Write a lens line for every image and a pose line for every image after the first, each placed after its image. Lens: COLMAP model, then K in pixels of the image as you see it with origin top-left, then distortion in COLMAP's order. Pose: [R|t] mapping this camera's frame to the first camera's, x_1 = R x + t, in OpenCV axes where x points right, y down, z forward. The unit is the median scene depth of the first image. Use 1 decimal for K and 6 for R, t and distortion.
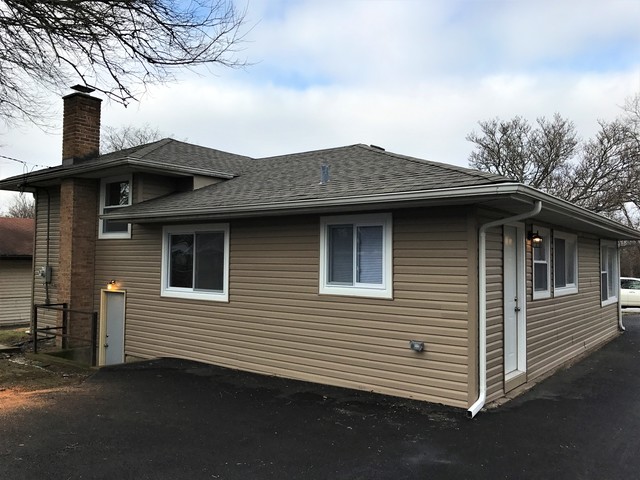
lens RADIAL K [[524.9, 0, 320.0], [0, 524.9, 240.0], [0, 0, 1]] dist [0.092578, -0.000032]
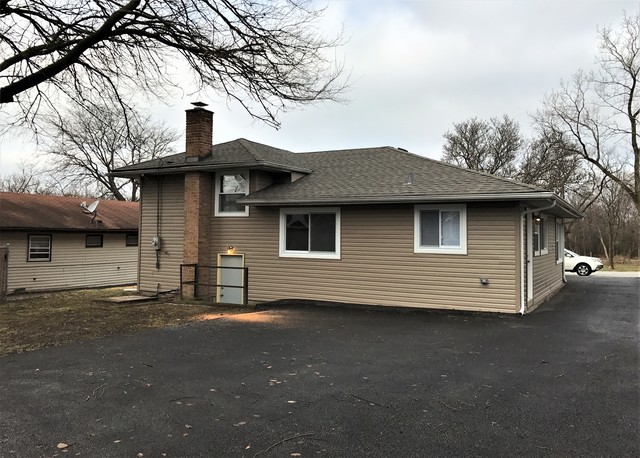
lens RADIAL K [[550.5, 0, 320.3], [0, 550.5, 210.4], [0, 0, 1]] dist [0.149294, -0.004250]
pose [[0.987083, 0.005345, 0.160119, -0.431115], [-0.004764, 0.999981, -0.004012, -0.015155], [-0.160137, 0.003198, 0.987090, -0.493160]]
